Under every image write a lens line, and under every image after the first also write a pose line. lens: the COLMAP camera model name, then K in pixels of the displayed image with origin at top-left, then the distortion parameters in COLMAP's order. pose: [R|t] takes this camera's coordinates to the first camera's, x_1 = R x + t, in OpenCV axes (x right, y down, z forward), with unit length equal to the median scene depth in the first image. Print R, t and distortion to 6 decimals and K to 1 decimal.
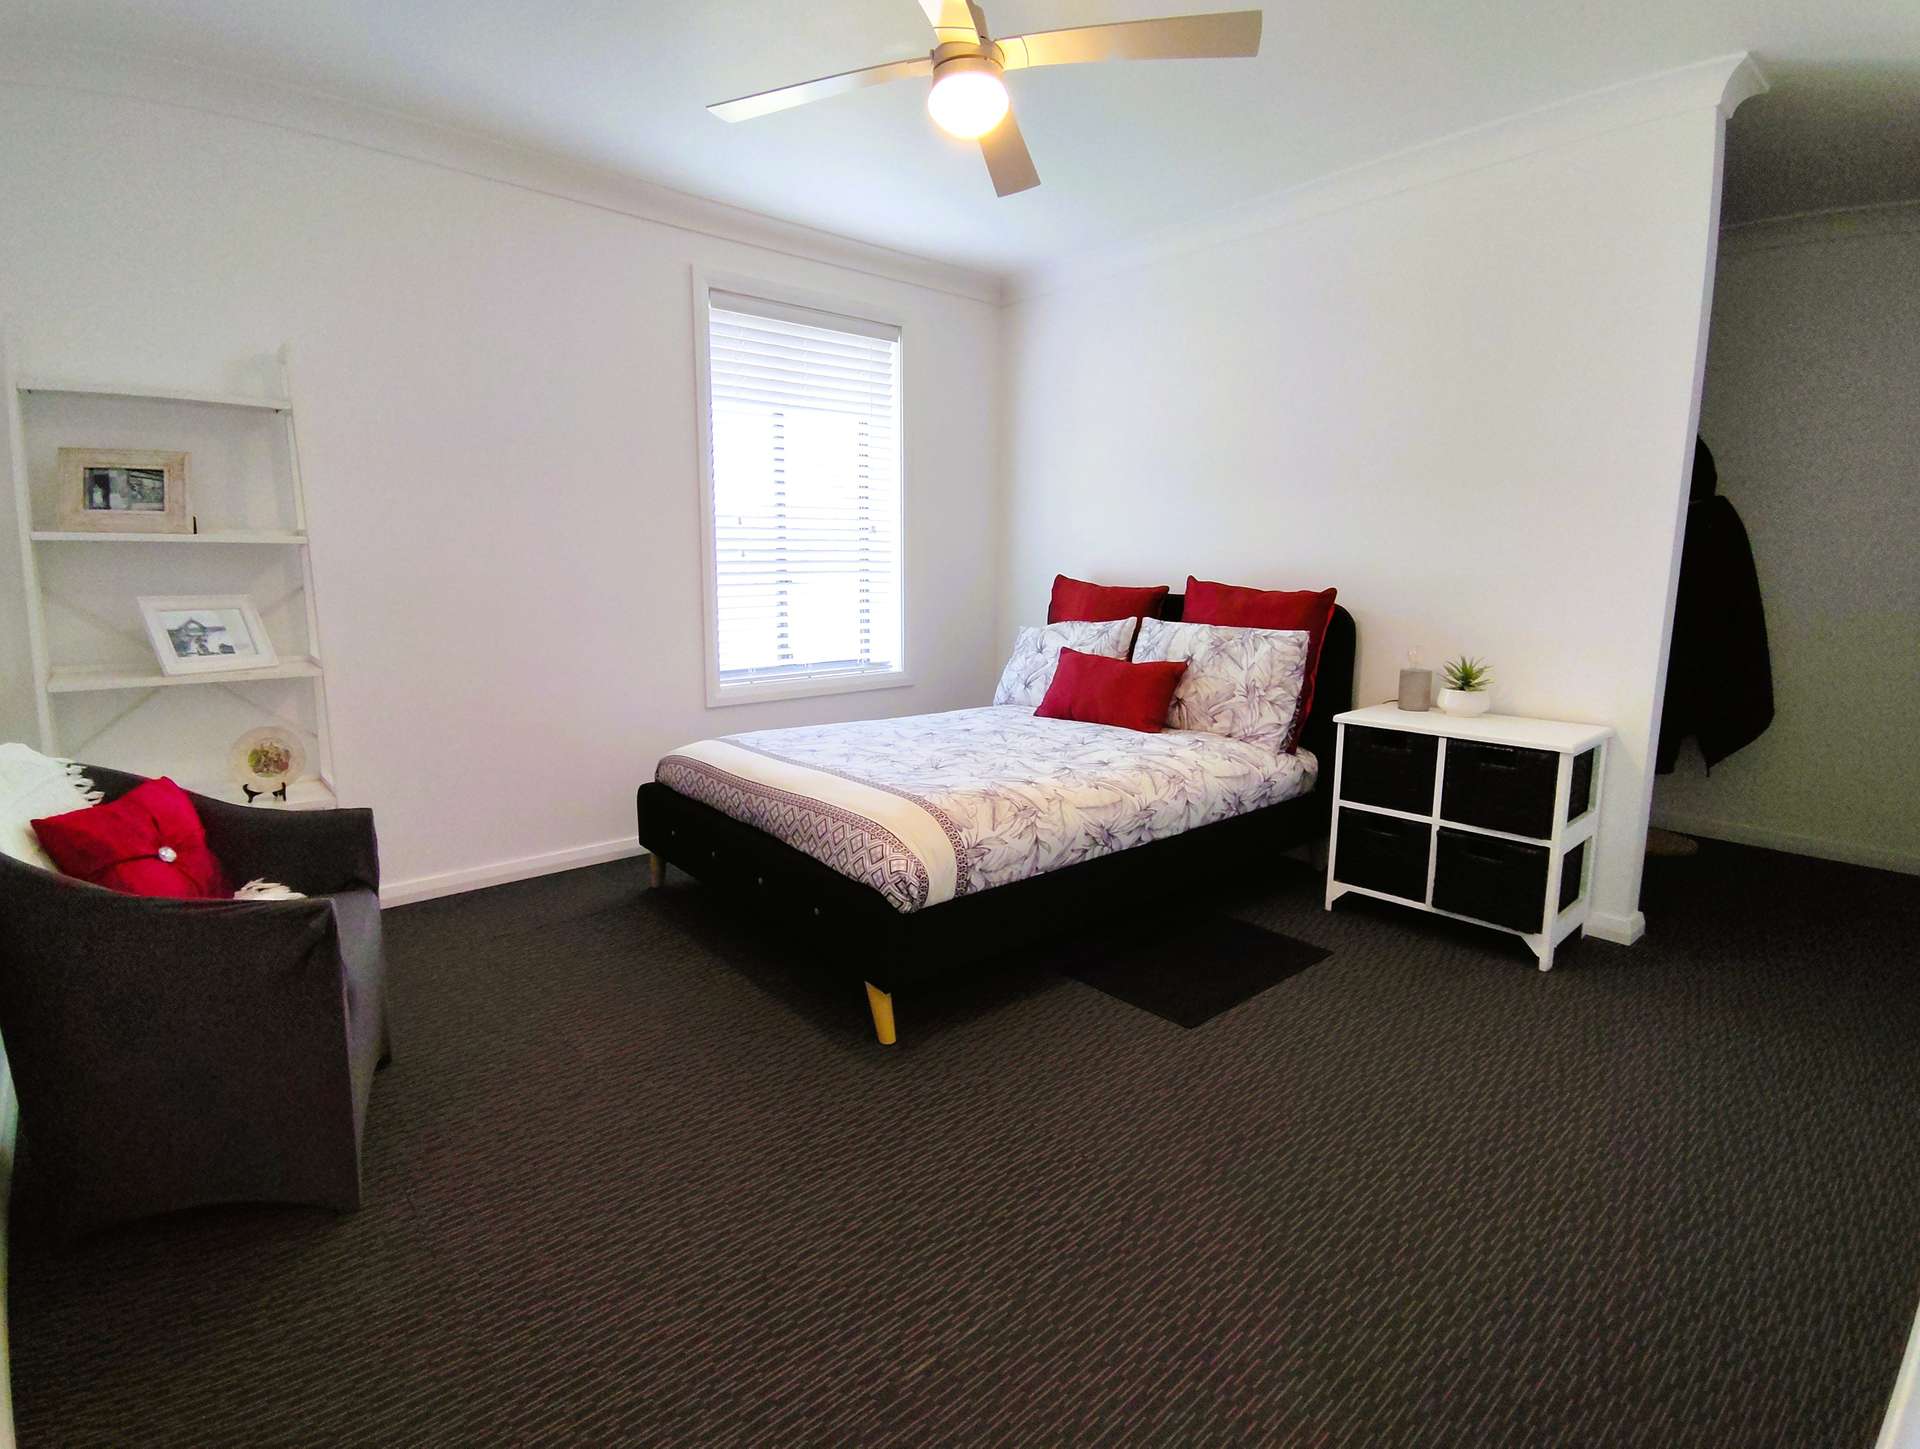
lens RADIAL K [[1008.6, 0, 960.0], [0, 1008.6, 724.5], [0, 0, 1]] dist [0.001892, 0.000159]
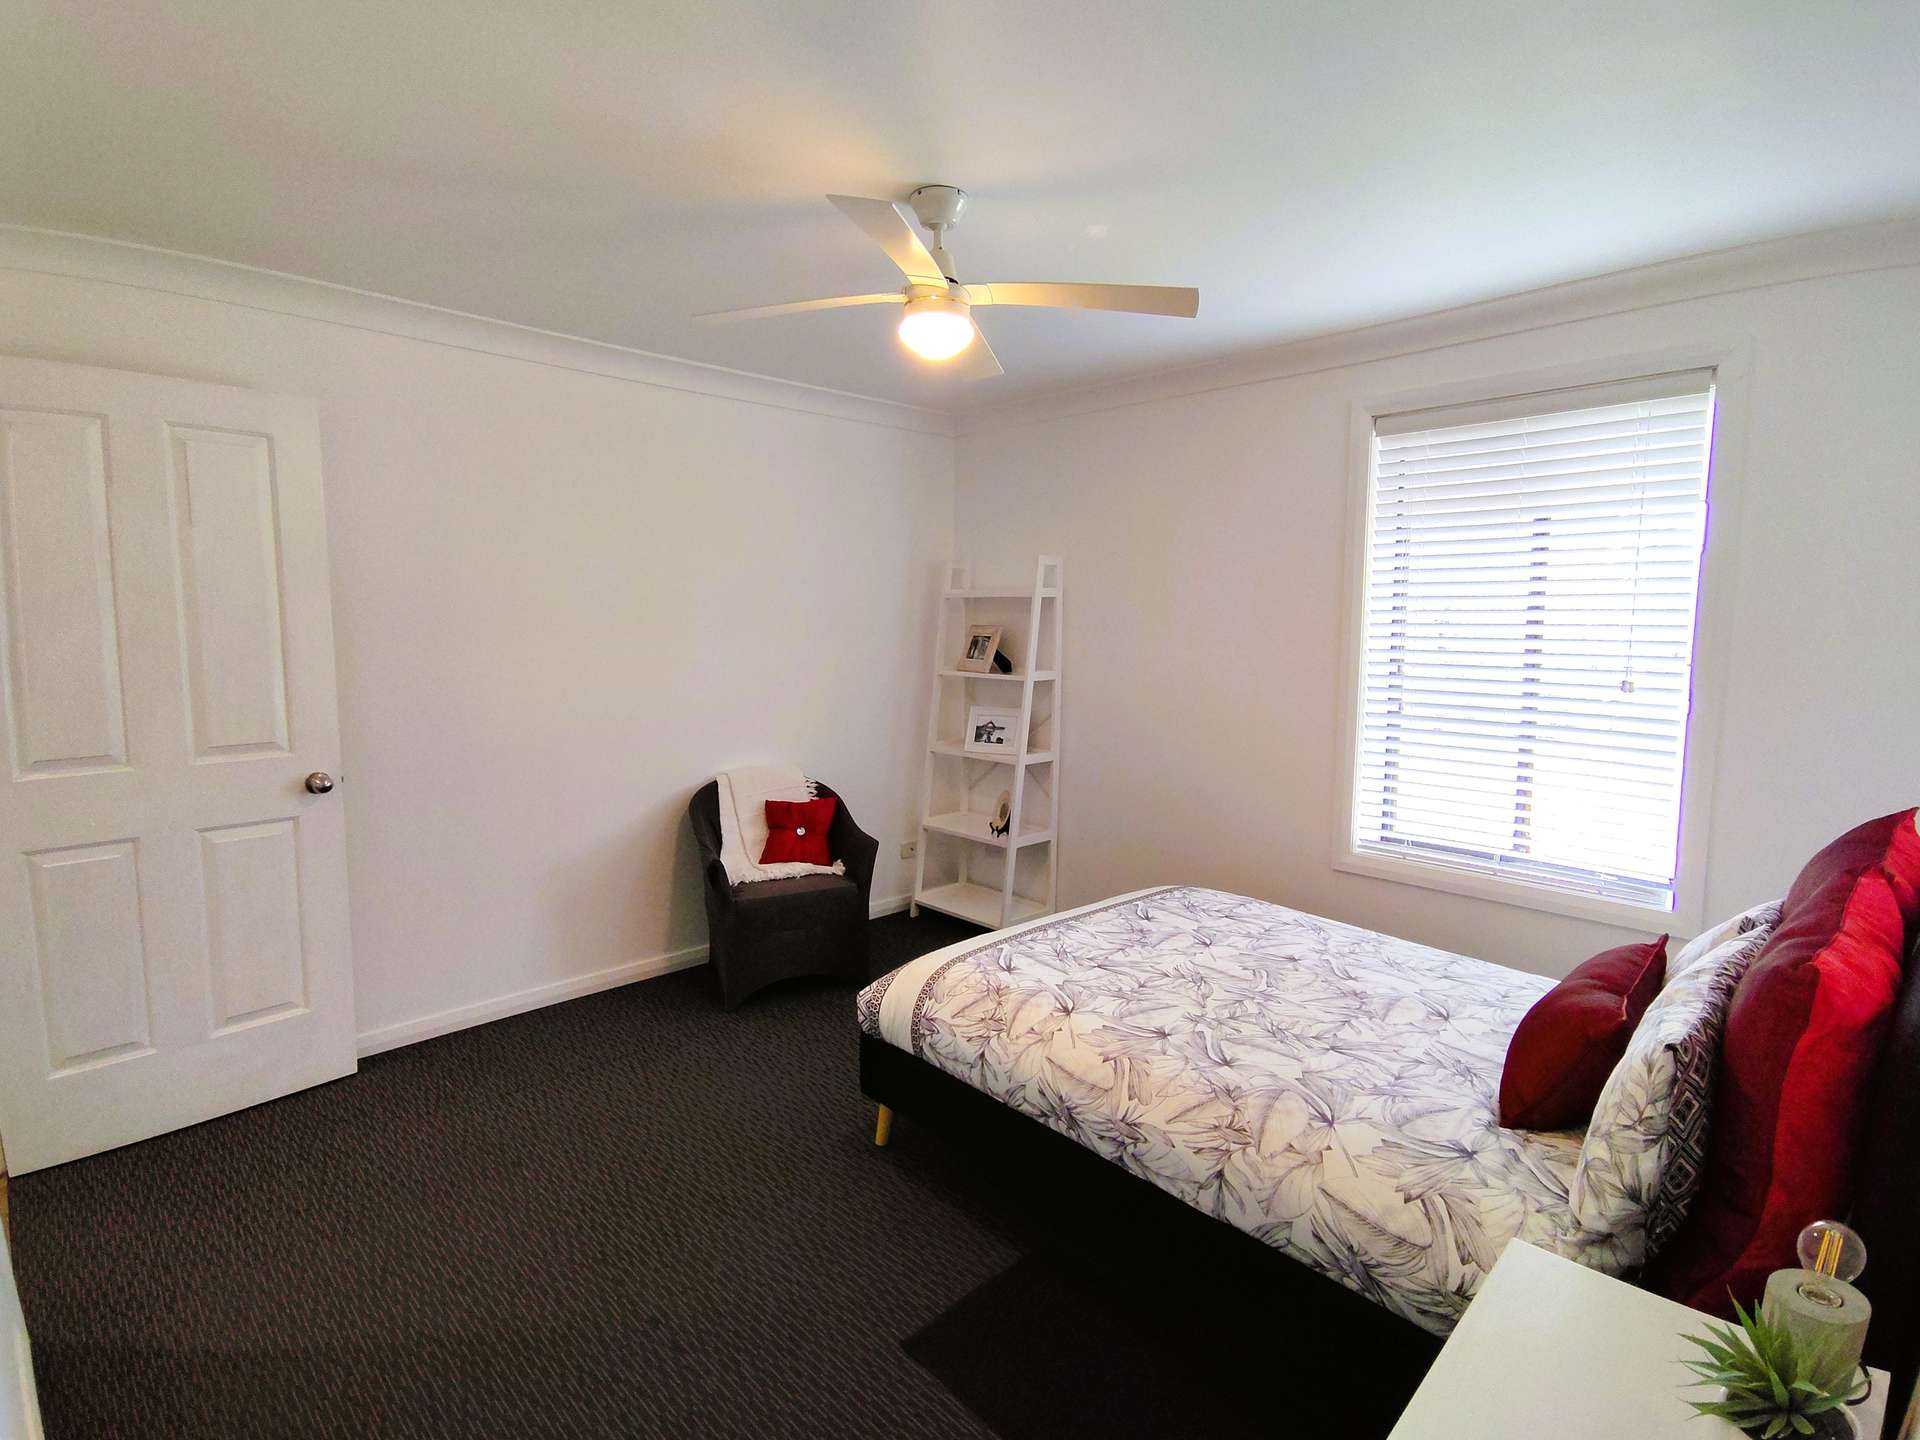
lens RADIAL K [[1008.6, 0, 960.0], [0, 1008.6, 720.0], [0, 0, 1]] dist [0.001892, 0.000159]
pose [[-0.012620, 0.105225, -0.994368, 0.899334], [-0.160429, 0.981352, 0.105884, -0.262055], [0.986967, 0.160862, 0.004497, 0.872415]]
